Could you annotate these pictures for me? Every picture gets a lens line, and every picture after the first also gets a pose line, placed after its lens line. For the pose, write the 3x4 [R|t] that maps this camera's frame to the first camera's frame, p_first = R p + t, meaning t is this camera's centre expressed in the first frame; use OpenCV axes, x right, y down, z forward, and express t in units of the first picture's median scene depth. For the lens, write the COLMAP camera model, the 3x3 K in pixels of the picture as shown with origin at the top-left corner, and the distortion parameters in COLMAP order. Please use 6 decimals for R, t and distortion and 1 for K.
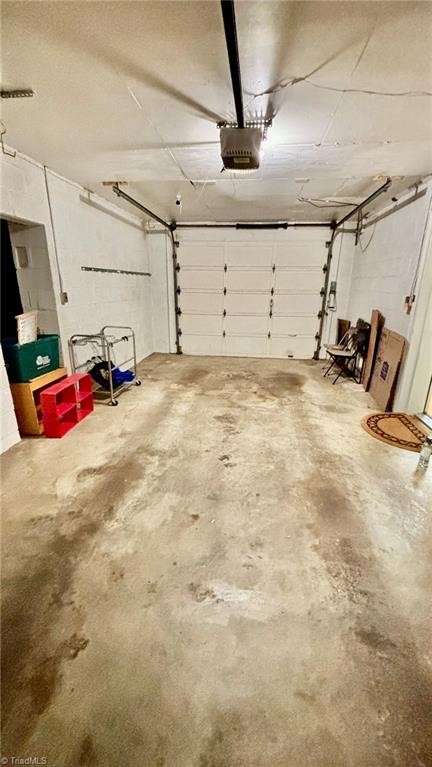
lens RADIAL K [[306.1, 0, 218.1], [0, 306.1, 384.2], [0, 0, 1]] dist [-0.001366, 0.000115]
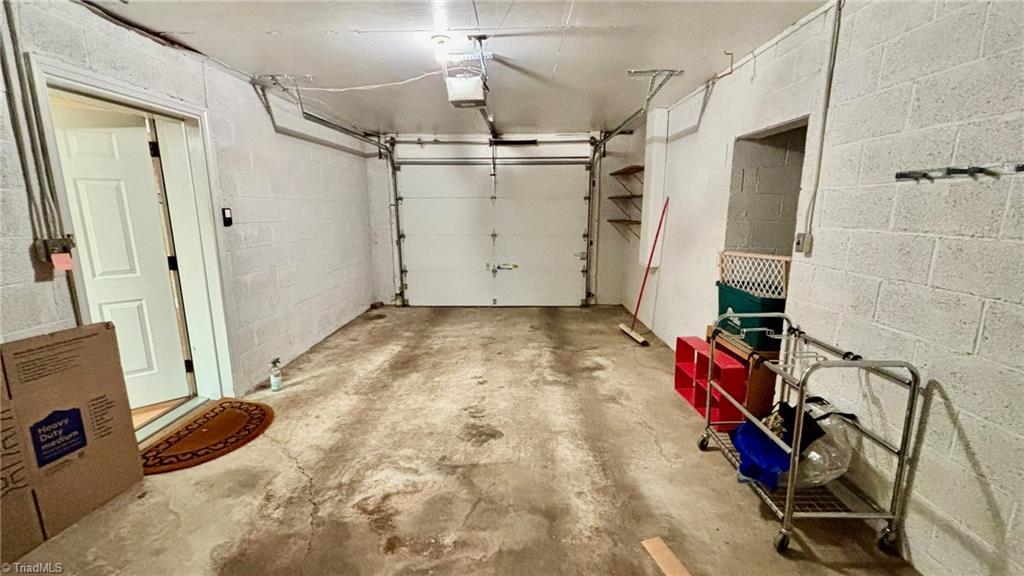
lens RADIAL K [[408.7, 0, 509.7], [0, 408.7, 288.2], [0, 0, 1]] dist [-0.001366, 0.000115]
pose [[-0.994819, 0.009676, -0.101196, 0.051869], [-0.040748, 0.874035, 0.484151, -0.548297], [0.093134, 0.485766, -0.869113, 1.650236]]
